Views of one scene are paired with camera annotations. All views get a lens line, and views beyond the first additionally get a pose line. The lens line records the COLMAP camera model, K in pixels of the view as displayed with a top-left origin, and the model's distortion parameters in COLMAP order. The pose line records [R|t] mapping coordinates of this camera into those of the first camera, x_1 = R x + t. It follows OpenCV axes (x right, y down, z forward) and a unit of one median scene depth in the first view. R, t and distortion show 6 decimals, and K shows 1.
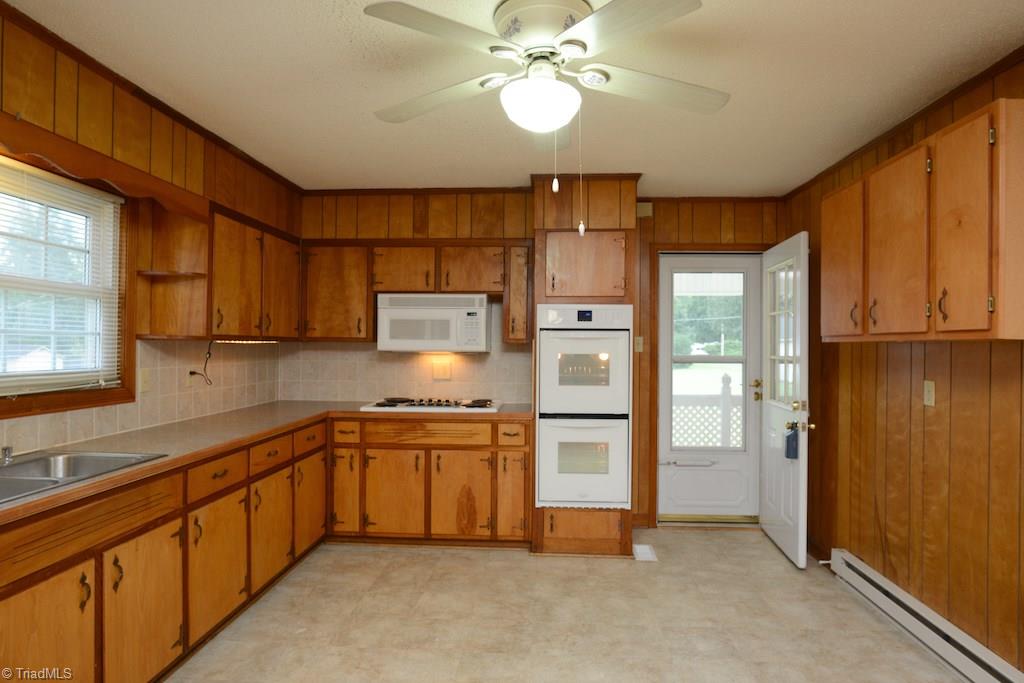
lens RADIAL K [[589.8, 0, 513.3], [0, 589.8, 341.8], [0, 0, 1]] dist [-0.037027, 0.016027]
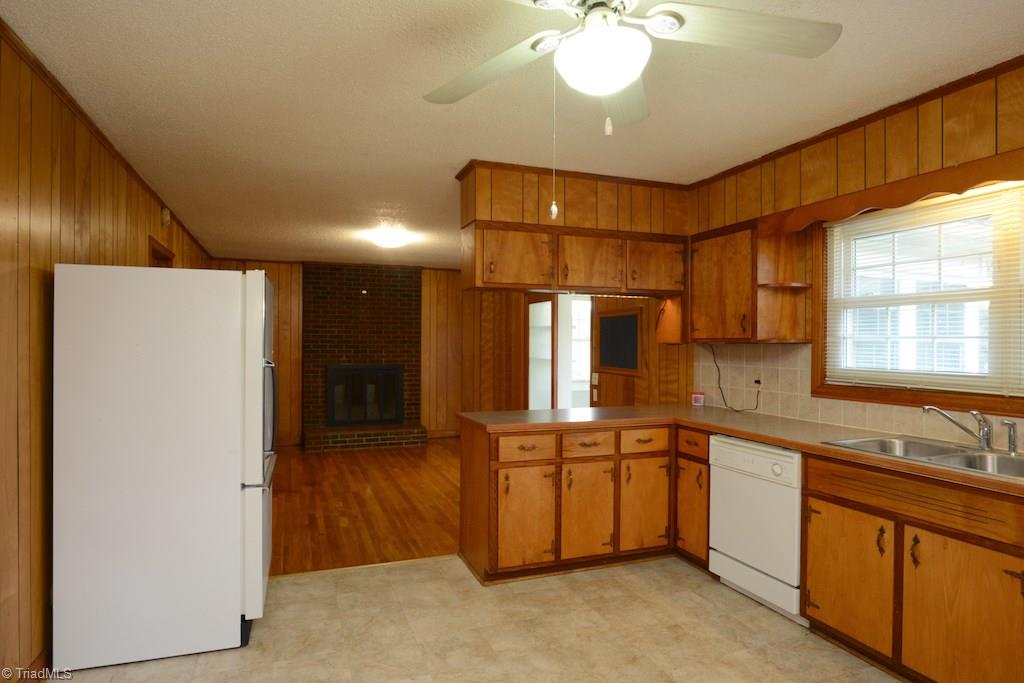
lens RADIAL K [[589.8, 0, 512.1], [0, 589.8, 340.9], [0, 0, 1]] dist [-0.037027, 0.016027]
pose [[-0.913134, -0.011723, -0.407491, 0.275241], [-0.007596, 0.999902, -0.011744, 0.004838], [0.407589, -0.007629, -0.913134, 0.940700]]
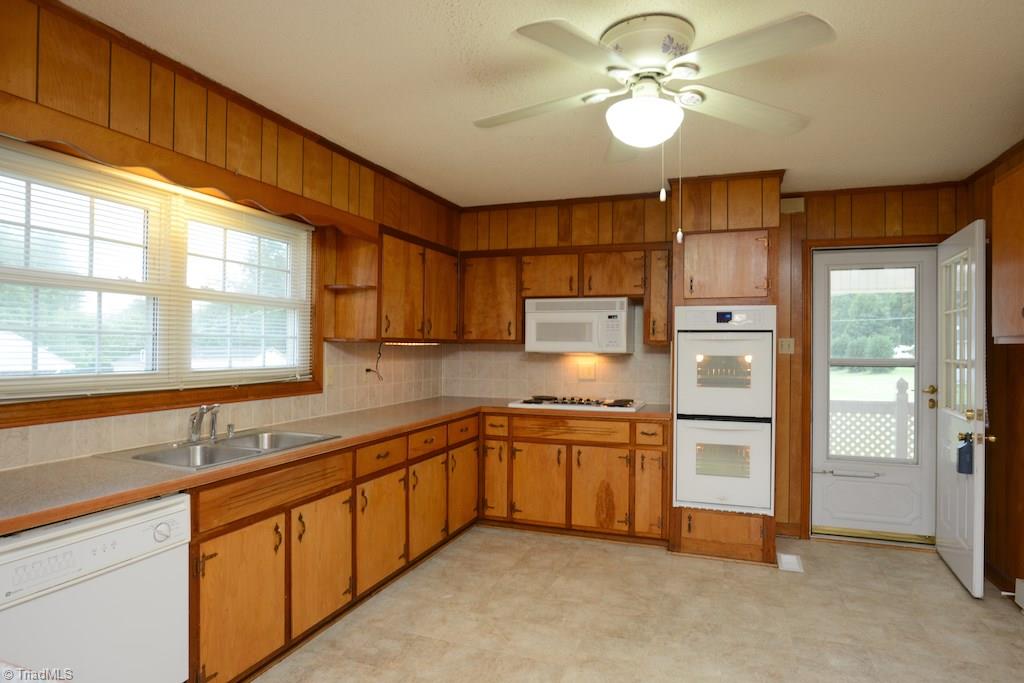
lens RADIAL K [[589.8, 0, 518.4], [0, 589.8, 341.4], [0, 0, 1]] dist [-0.037027, 0.016027]
pose [[0.958860, -0.001374, -0.283875, 0.072482], [0.000317, 0.999993, -0.003768, -0.000007], [0.283878, 0.003523, 0.958854, -0.048320]]
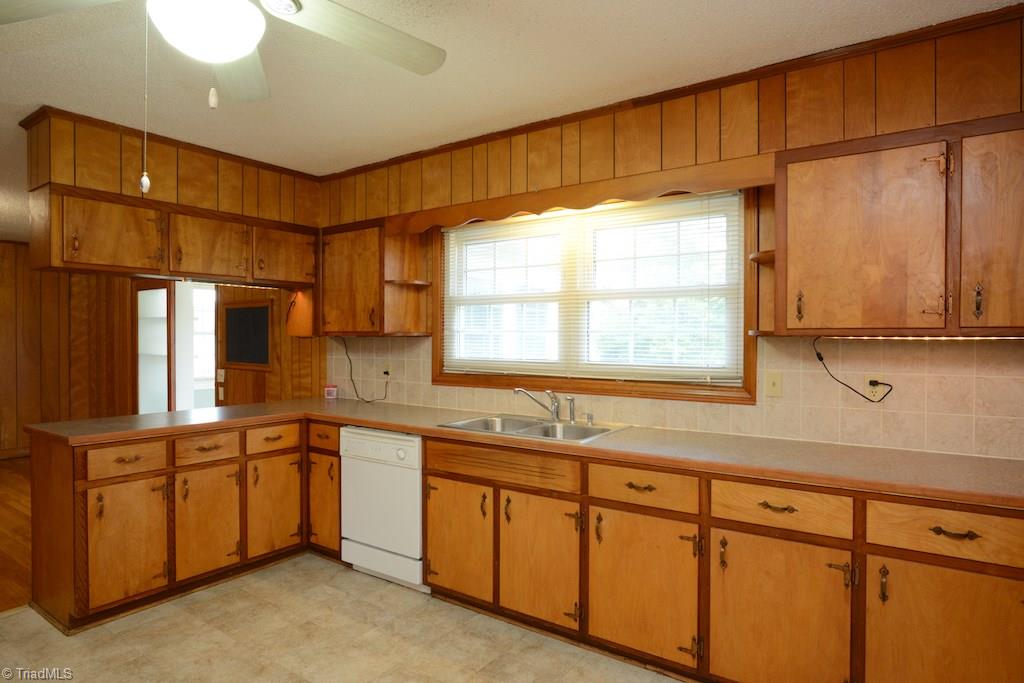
lens RADIAL K [[589.8, 0, 510.4], [0, 589.8, 341.0], [0, 0, 1]] dist [-0.037027, 0.016027]
pose [[-0.527923, -0.002417, -0.849289, 0.264775], [-0.000512, 0.999997, -0.002527, 0.004872], [0.849292, -0.000900, -0.527922, 0.948547]]
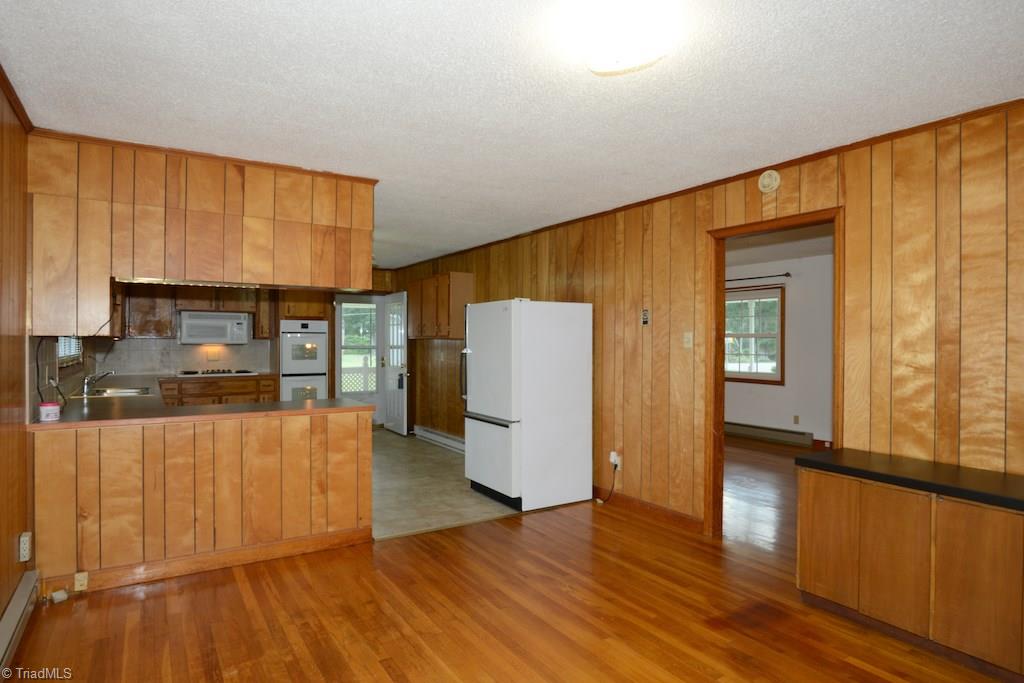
lens RADIAL K [[589.8, 0, 517.9], [0, 589.8, 342.7], [0, 0, 1]] dist [-0.037027, 0.016027]
pose [[0.807231, -0.004209, 0.590220, -0.503572], [-0.001543, 0.999956, 0.009242, -0.006313], [-0.590233, -0.008371, 0.807190, -1.122771]]
